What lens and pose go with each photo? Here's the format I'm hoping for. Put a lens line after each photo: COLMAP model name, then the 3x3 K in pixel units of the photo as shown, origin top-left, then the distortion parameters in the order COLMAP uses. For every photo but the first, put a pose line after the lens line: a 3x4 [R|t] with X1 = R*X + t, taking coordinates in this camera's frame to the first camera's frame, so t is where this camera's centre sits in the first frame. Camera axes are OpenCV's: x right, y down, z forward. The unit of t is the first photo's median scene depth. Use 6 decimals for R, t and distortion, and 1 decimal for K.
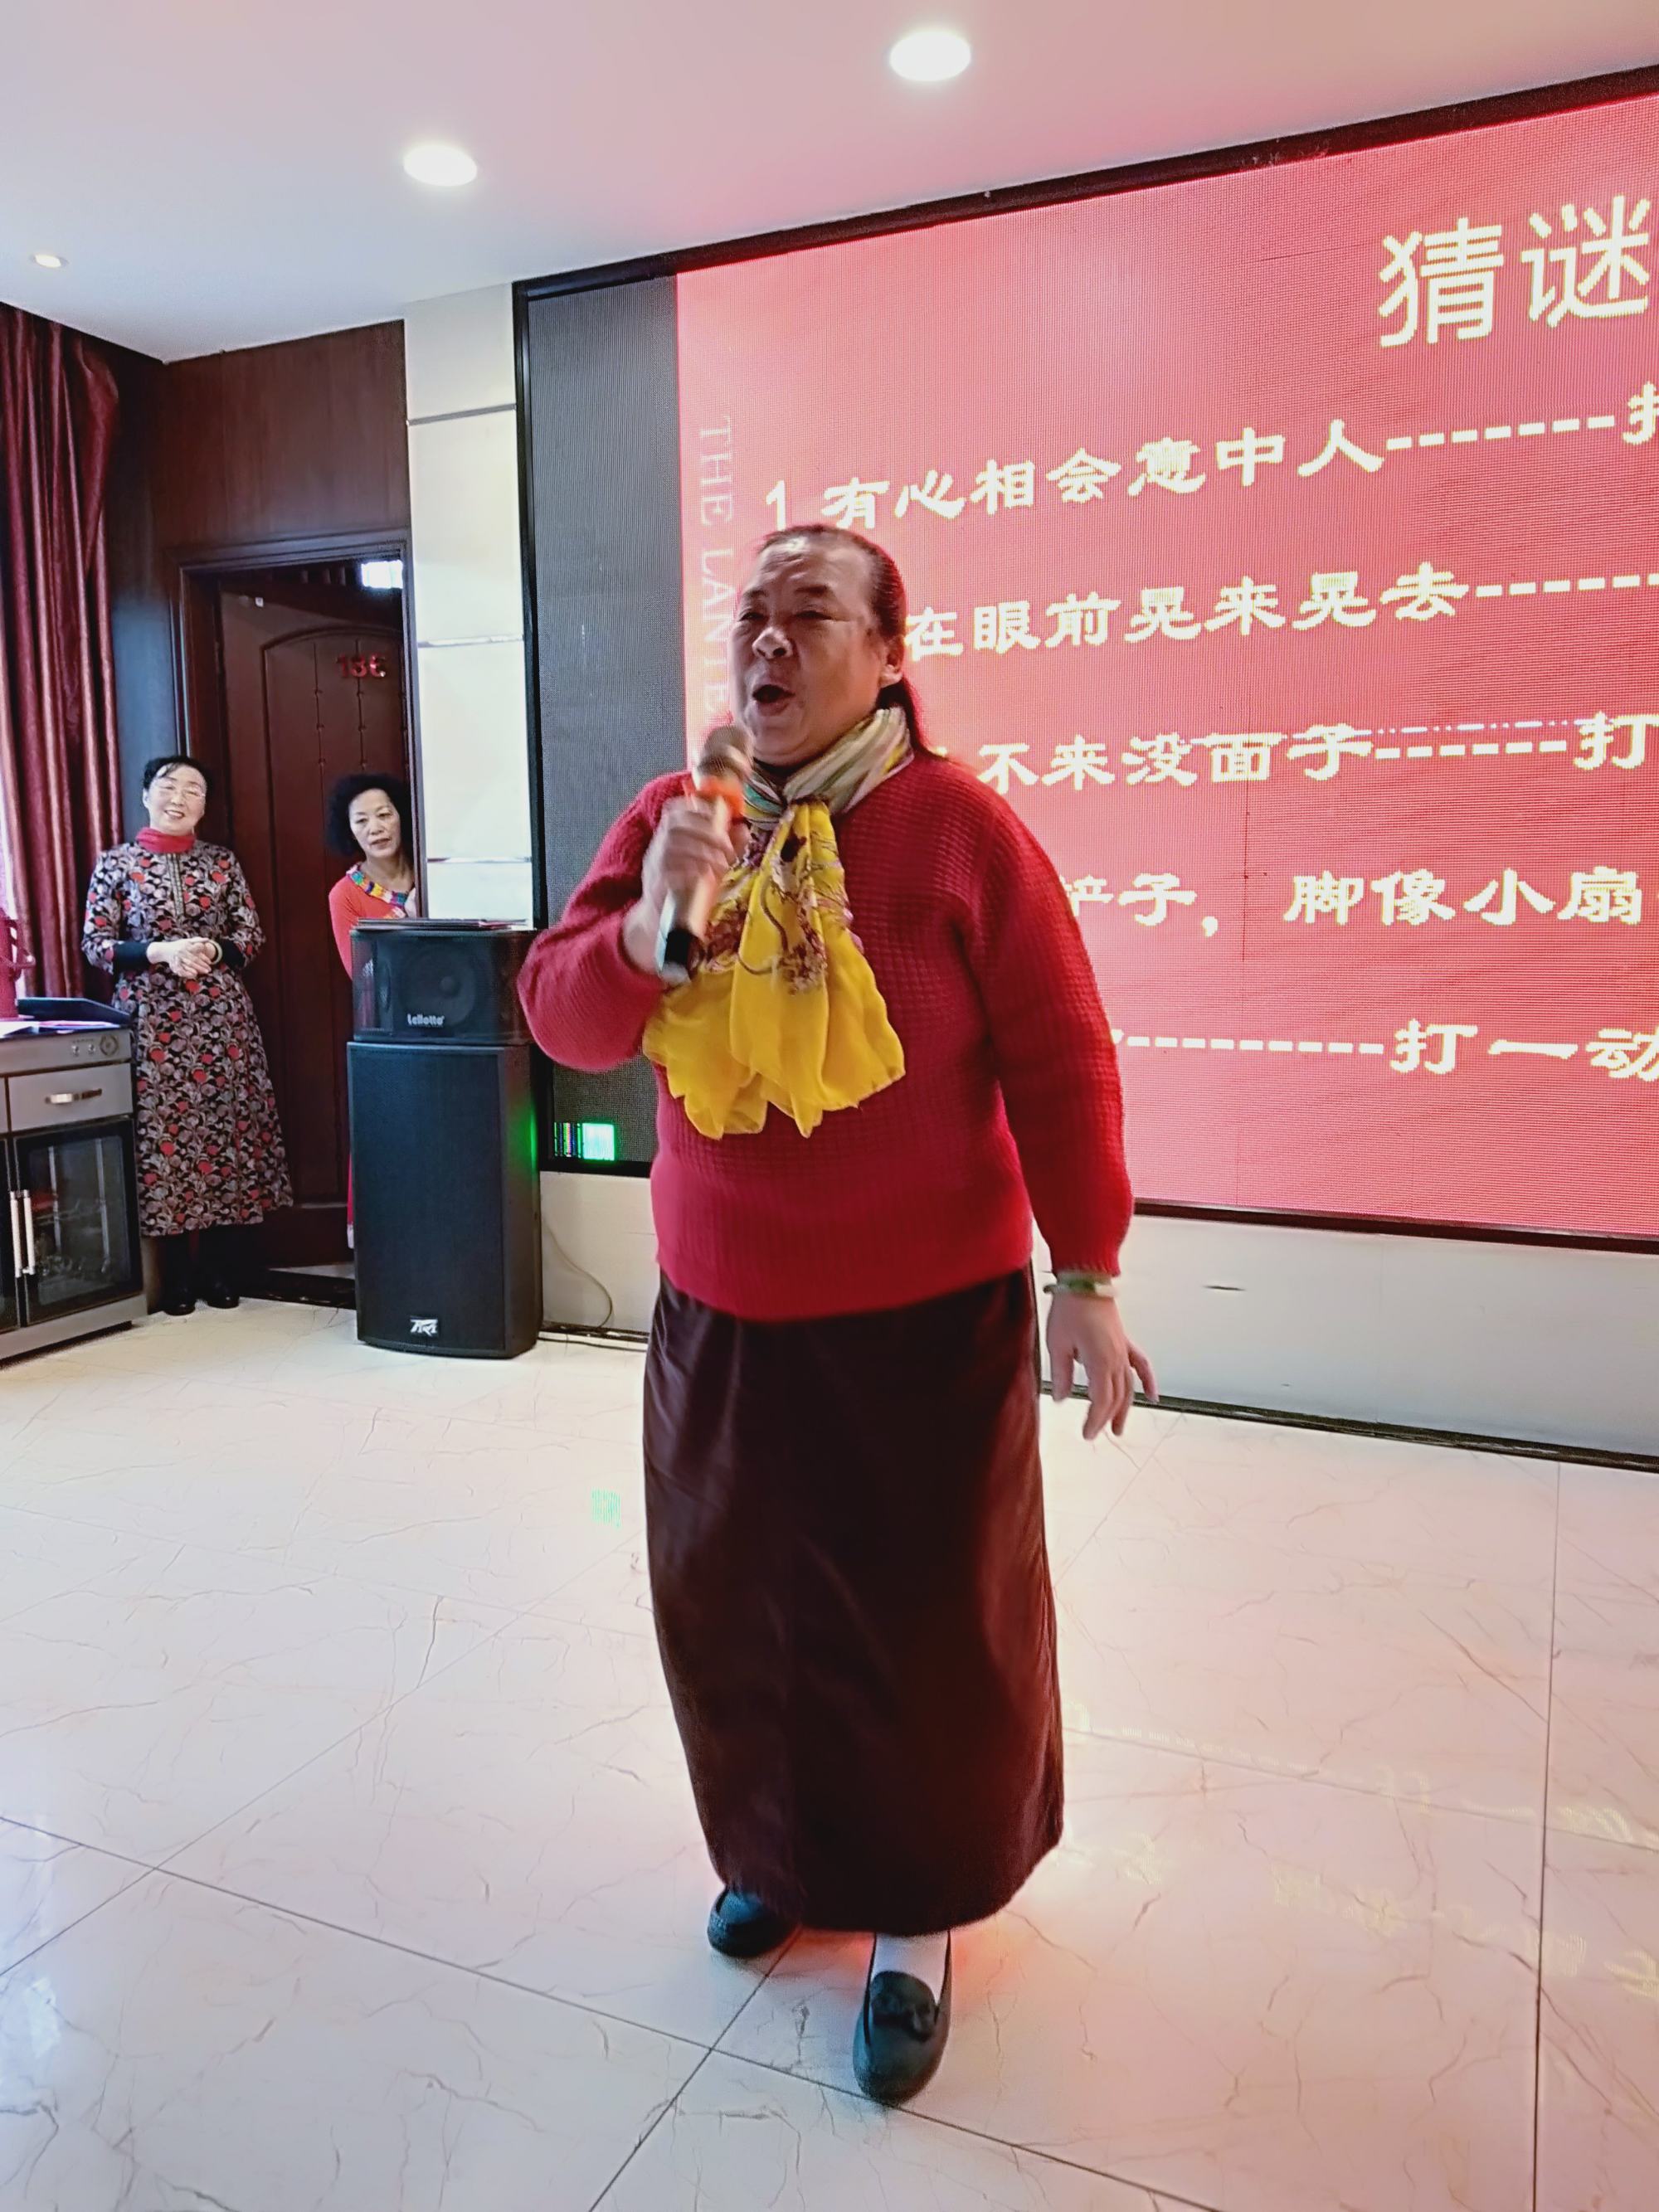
lens RADIAL K [[1622.1, 0, 829.5], [0, 1622.1, 1106.0], [0, 0, 1]] dist [0.014455, -0.031109]
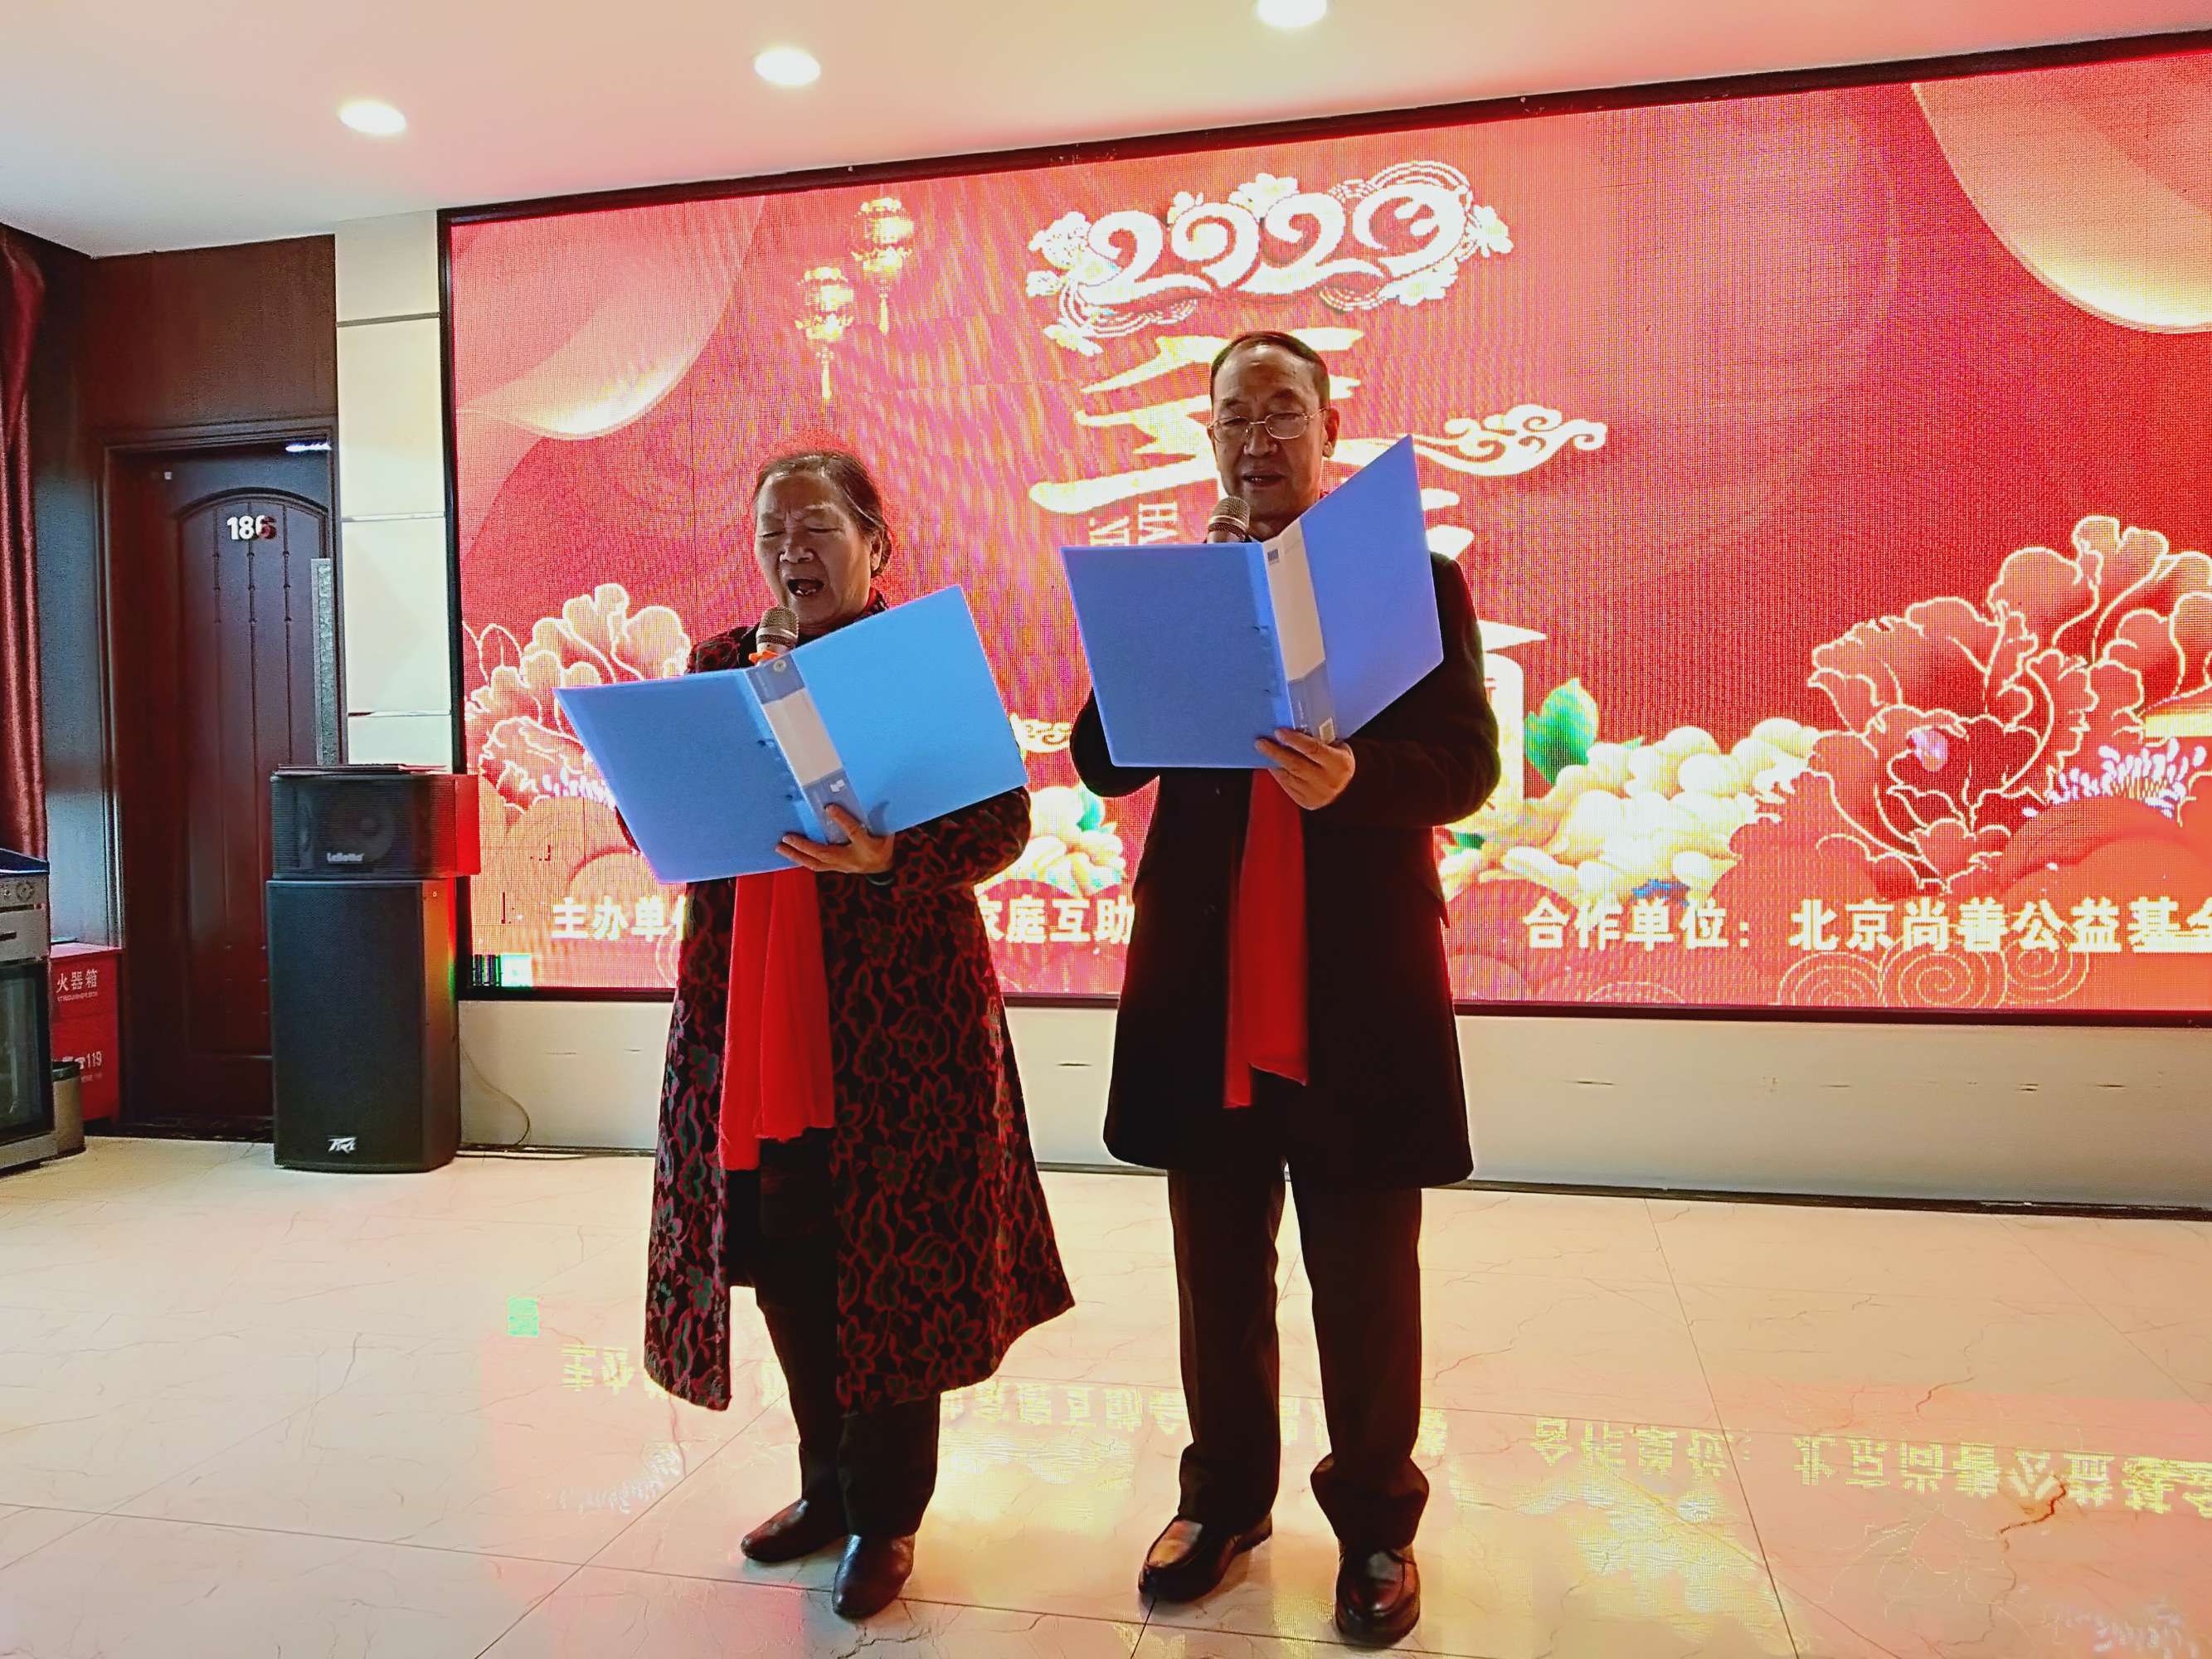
lens RADIAL K [[1583.5, 0, 1109.1], [0, 1583.5, 828.1], [0, 0, 1]] dist [0.060708, -0.136364]
pose [[0.978636, -0.013840, 0.205134, 0.030255], [0.034167, 0.994806, -0.095886, 0.045585], [-0.202741, 0.100847, 0.974026, -0.133862]]
